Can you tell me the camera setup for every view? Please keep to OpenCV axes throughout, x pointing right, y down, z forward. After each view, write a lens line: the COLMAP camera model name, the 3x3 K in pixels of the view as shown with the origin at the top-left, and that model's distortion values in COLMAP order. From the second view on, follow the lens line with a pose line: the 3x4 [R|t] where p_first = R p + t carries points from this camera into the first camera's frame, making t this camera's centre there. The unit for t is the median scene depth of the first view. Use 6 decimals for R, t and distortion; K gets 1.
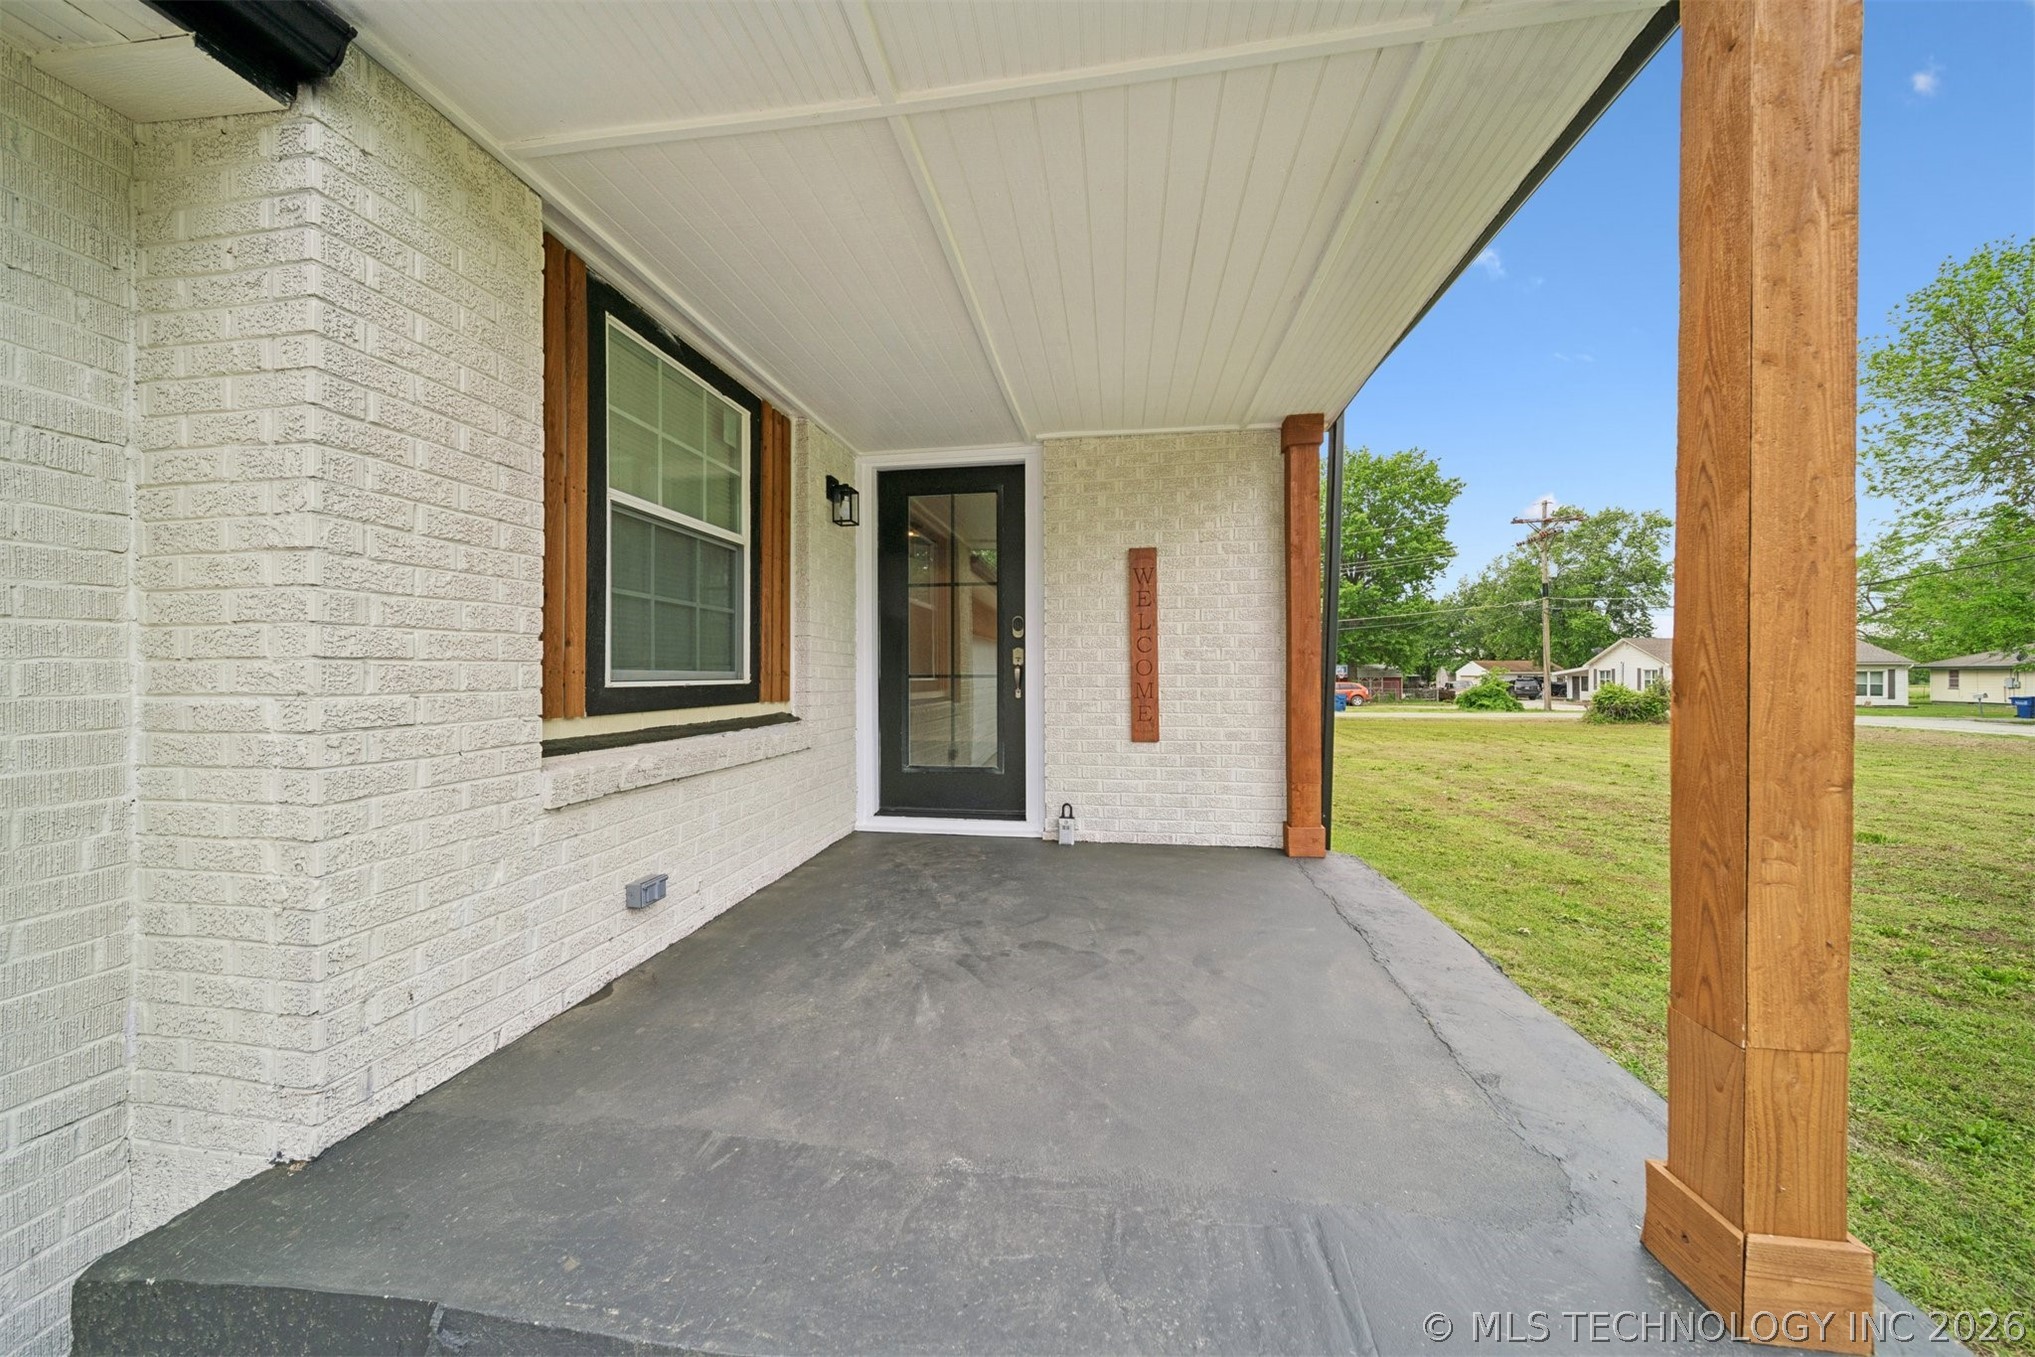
lens RADIAL K [[717.1, 0, 1014.6], [0, 717.1, 679.0], [0, 0, 1]] dist [-0.000286, -0.001010]
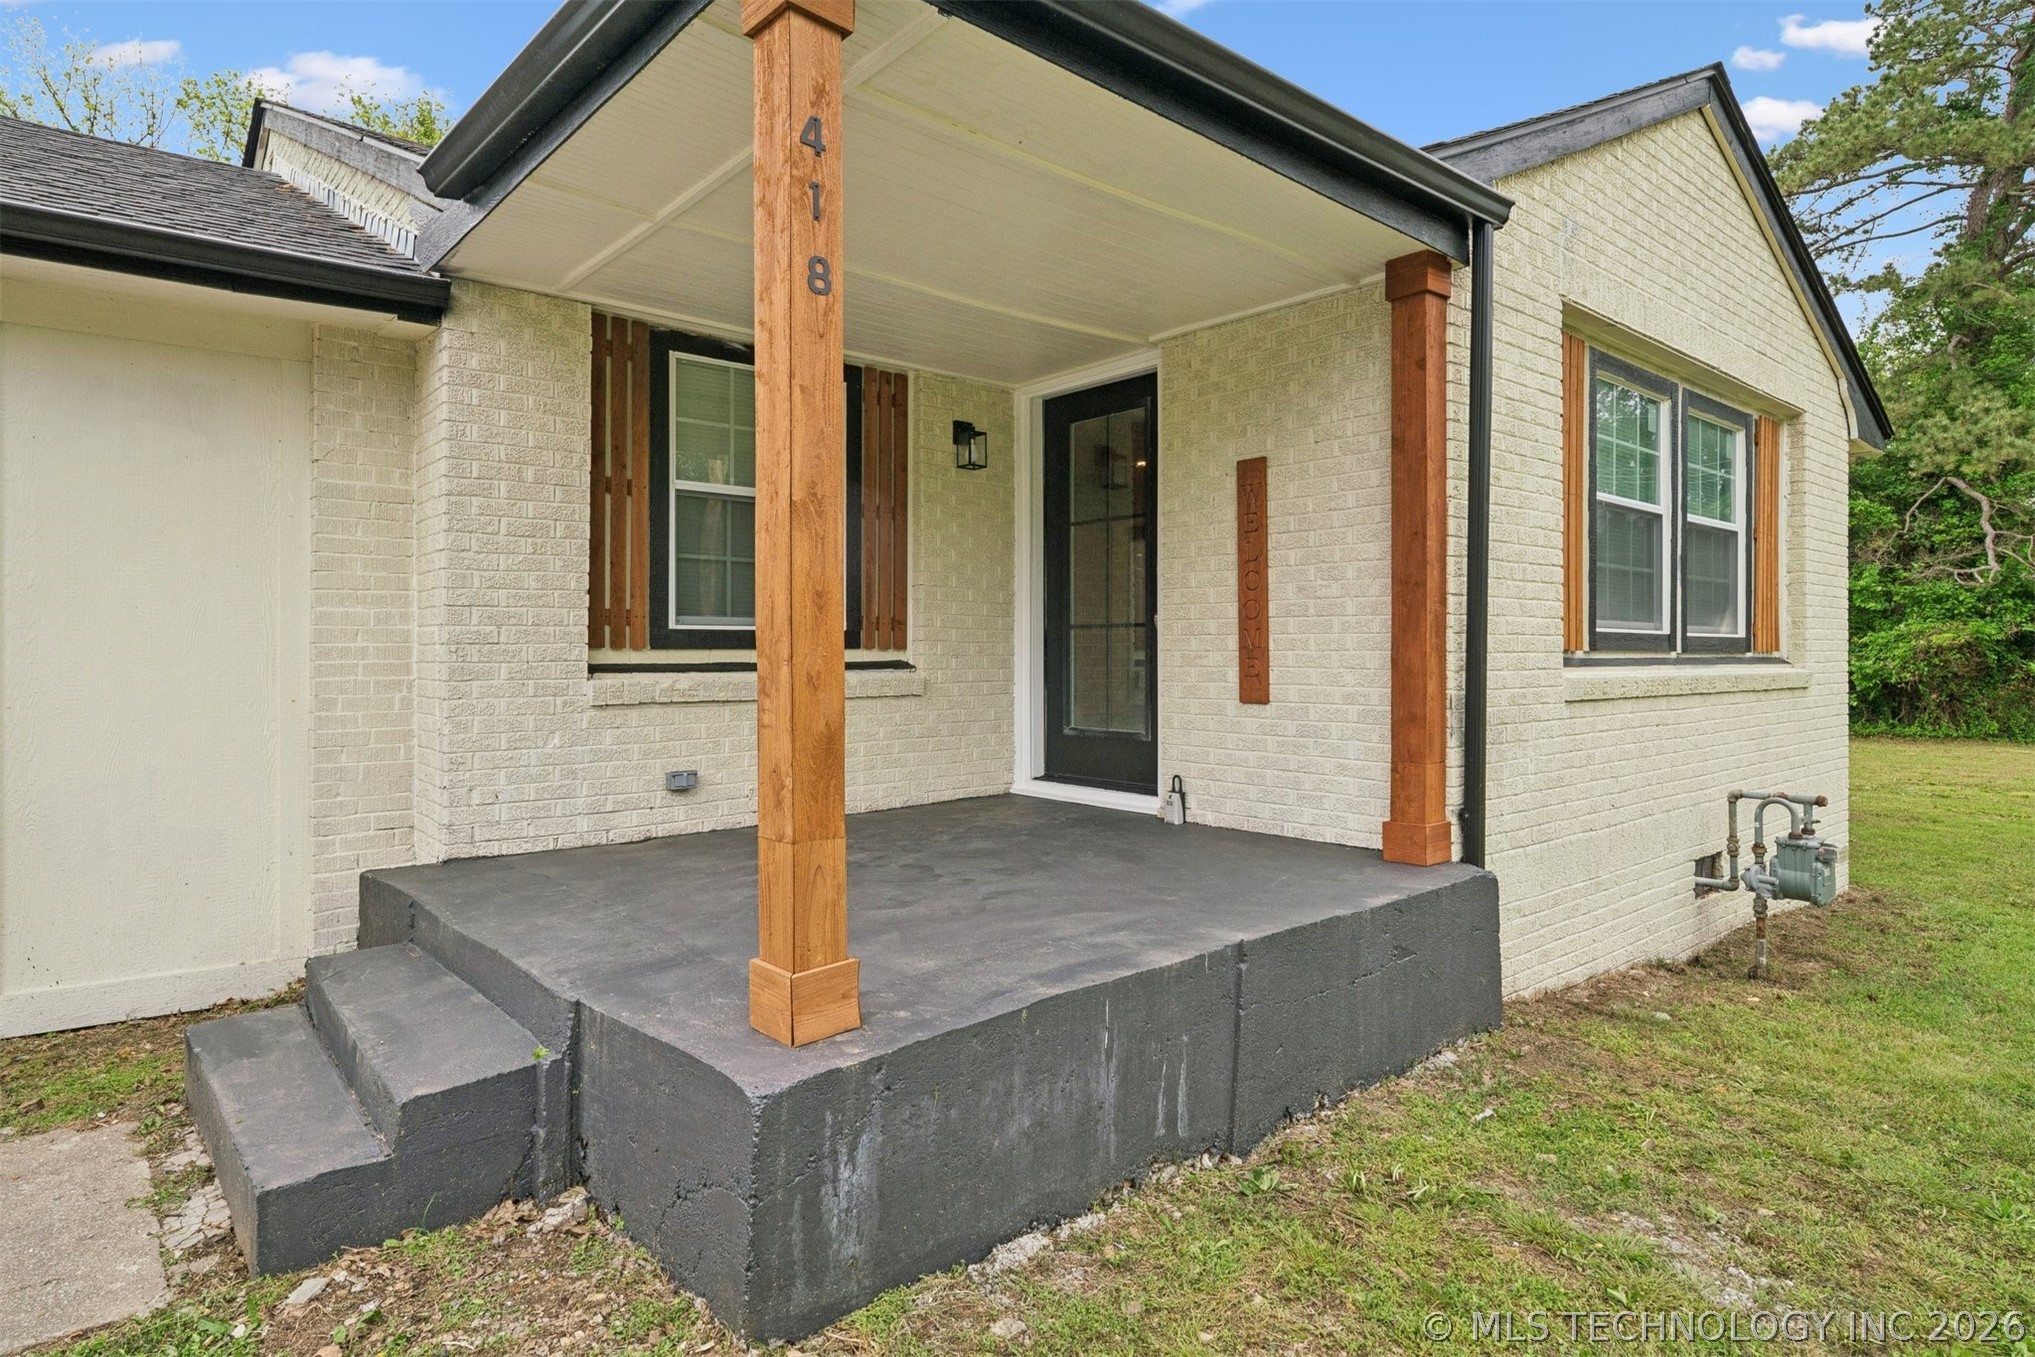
lens RADIAL K [[1128.9, 0, 1024.0], [0, 1128.9, 663.5], [0, 0, 1]] dist [-0.022109, -0.000812]
pose [[0.763107, 0.008920, -0.646211, 0.804241], [-0.004618, 0.999954, 0.008349, 0.034816], [0.646256, -0.003387, 0.763113, -0.115100]]
